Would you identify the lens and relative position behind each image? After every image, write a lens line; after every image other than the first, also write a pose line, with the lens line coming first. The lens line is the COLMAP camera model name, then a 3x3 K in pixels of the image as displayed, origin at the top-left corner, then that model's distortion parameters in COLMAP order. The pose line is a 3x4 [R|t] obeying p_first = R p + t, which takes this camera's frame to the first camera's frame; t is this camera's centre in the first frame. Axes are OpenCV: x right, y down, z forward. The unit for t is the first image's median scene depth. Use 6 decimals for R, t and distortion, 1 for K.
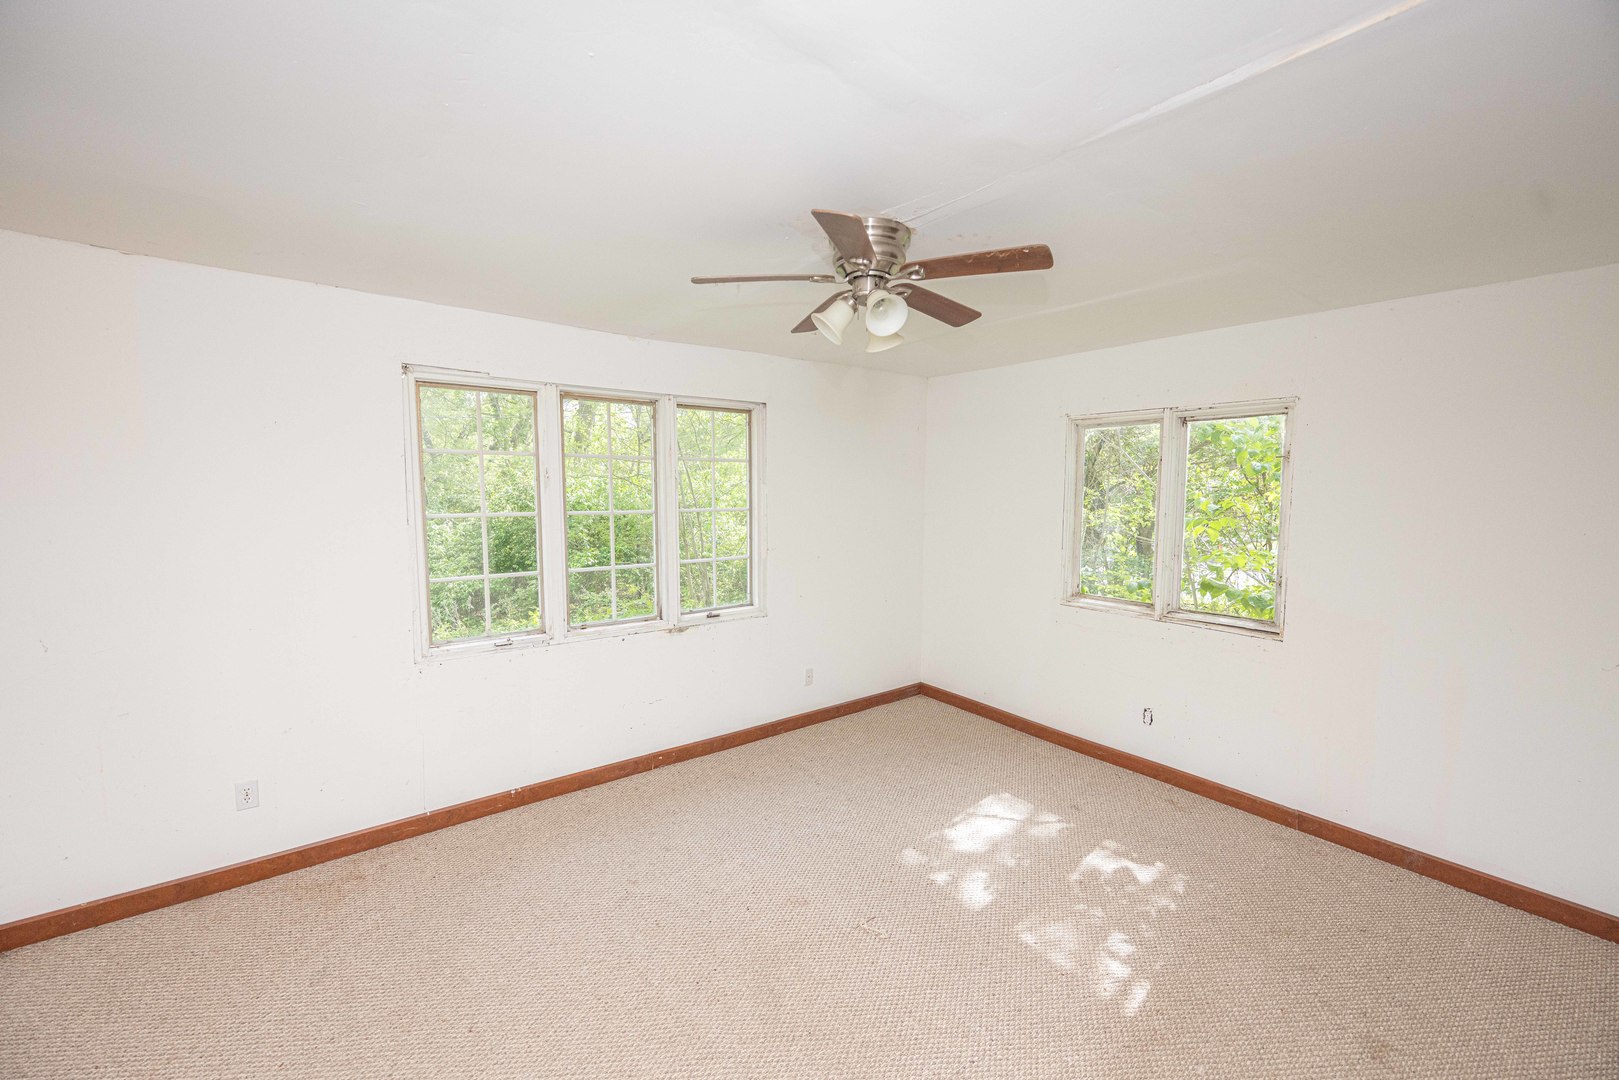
lens RADIAL K [[628.5, 0, 810.3], [0, 628.5, 538.1], [0, 0, 1]] dist [-0.002460, 0.000054]
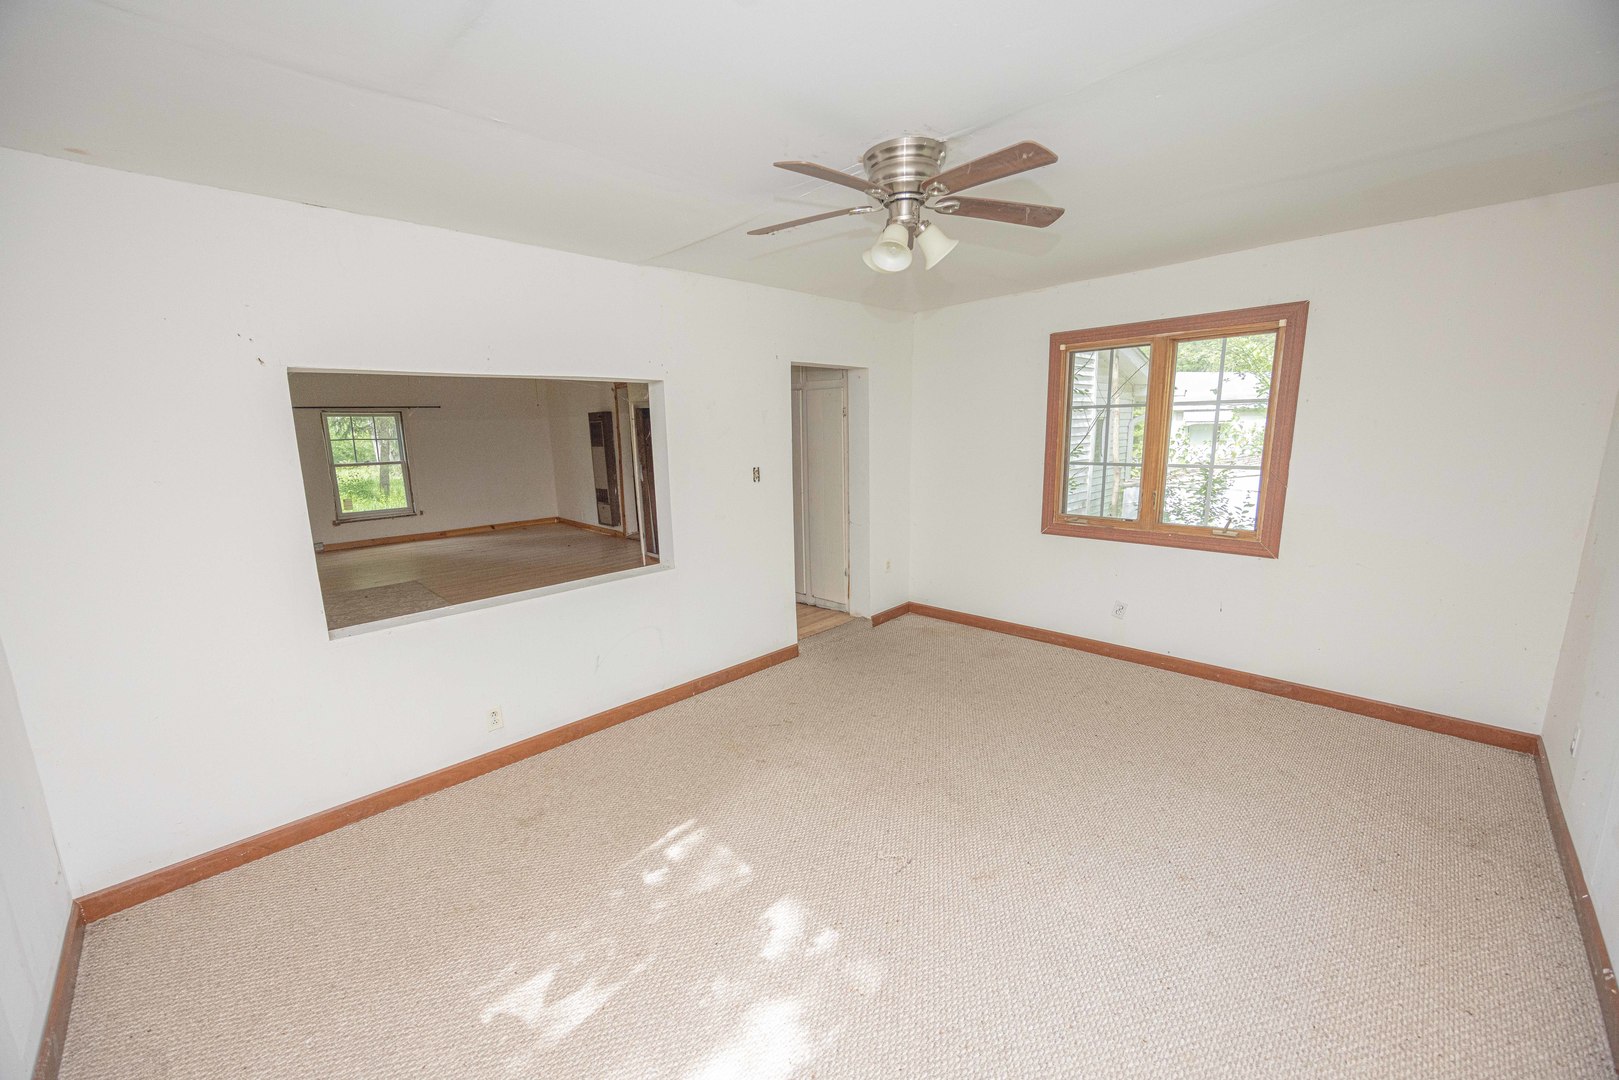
lens RADIAL K [[628.5, 0, 812.8], [0, 628.5, 540.0], [0, 0, 1]] dist [-0.002460, 0.000054]
pose [[-0.990149, 0.045095, -0.132556, 0.313718], [0.007078, 0.961628, 0.274267, -0.128884], [0.139838, 0.270627, -0.952474, 1.649877]]
